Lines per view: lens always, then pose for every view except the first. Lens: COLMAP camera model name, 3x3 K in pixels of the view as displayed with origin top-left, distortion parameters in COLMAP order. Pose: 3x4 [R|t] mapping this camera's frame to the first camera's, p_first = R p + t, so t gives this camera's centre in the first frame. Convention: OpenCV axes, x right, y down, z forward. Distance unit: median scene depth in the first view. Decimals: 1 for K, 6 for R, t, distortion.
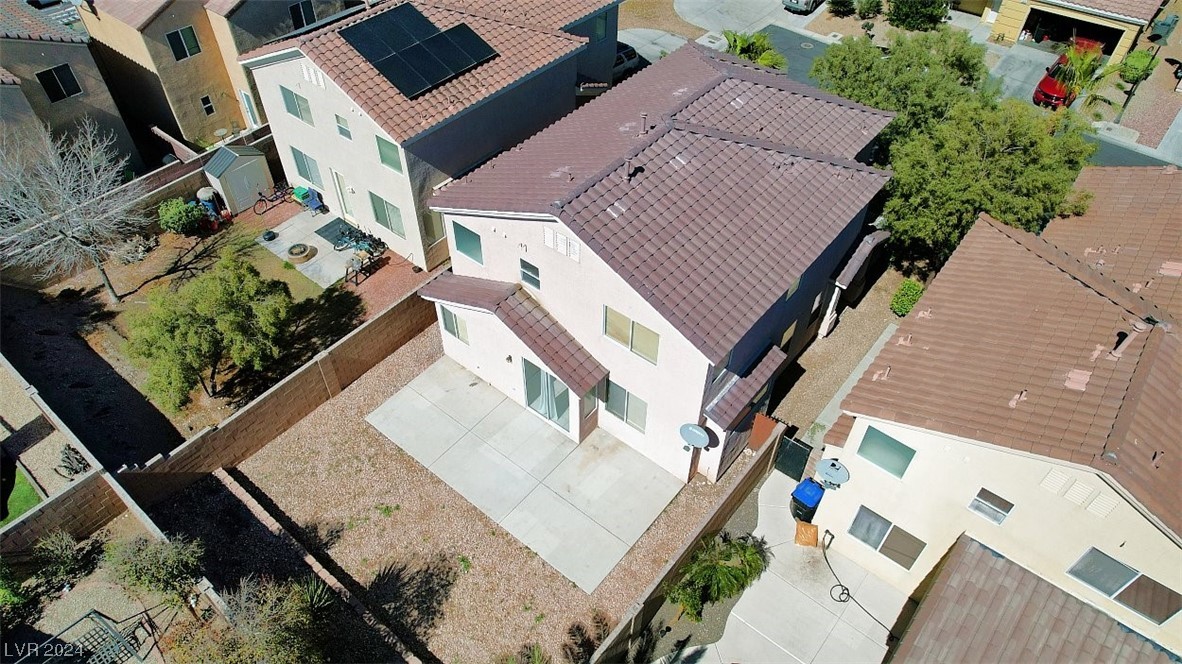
lens RADIAL K [[749.5, 0, 583.7], [0, 749.5, 340.6], [0, 0, 1]] dist [-0.044350, -0.000071]
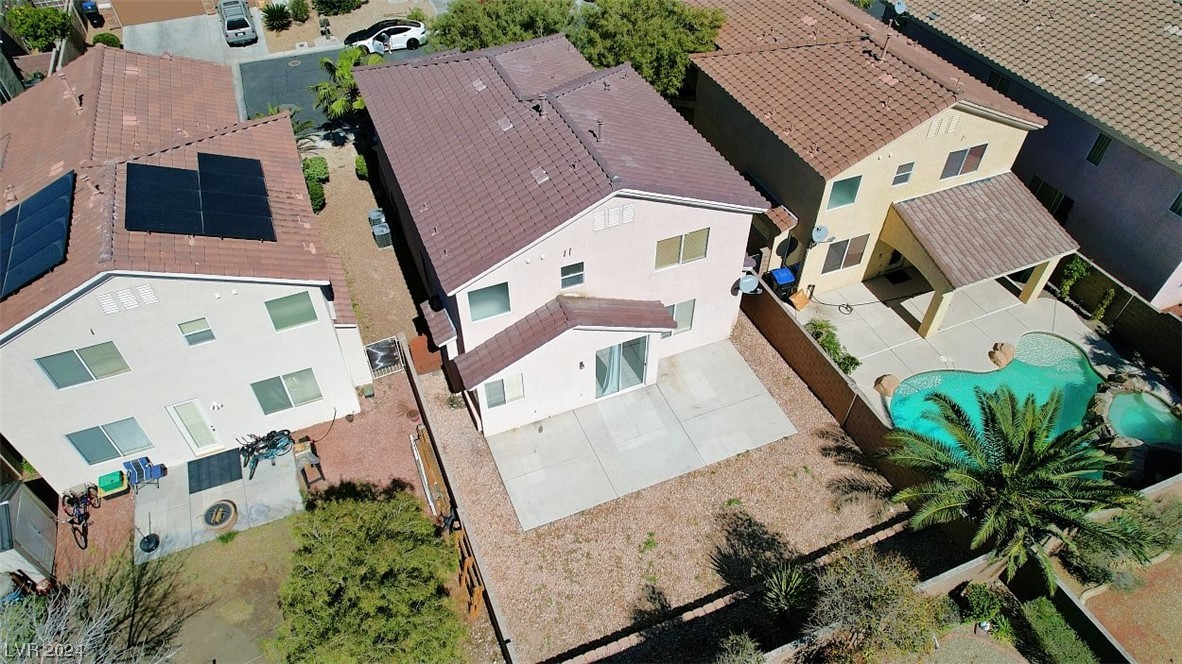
lens RADIAL K [[749.5, 0, 585.4], [0, 749.5, 330.2], [0, 0, 1]] dist [-0.044350, -0.000071]
pose [[0.474851, -0.624667, 0.619925, -0.743181], [0.636681, 0.730145, 0.248044, -0.276407], [-0.607580, 0.276911, 0.744424, 0.246584]]
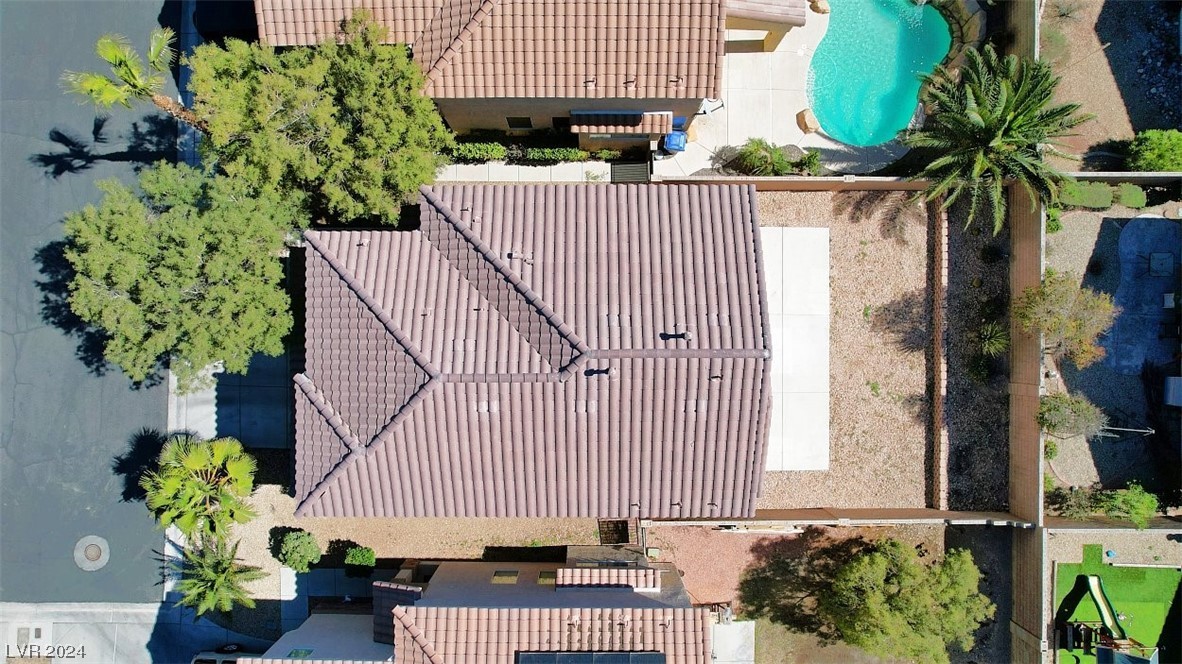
lens RADIAL K [[749.5, 0, 588.1], [0, 749.5, 330.9], [0, 0, 1]] dist [-0.044350, -0.000071]
pose [[-0.634909, -0.772584, -0.002216, 0.141832], [0.559872, -0.462075, 0.687772, -0.932450], [-0.532386, 0.435432, 0.725923, 0.267228]]
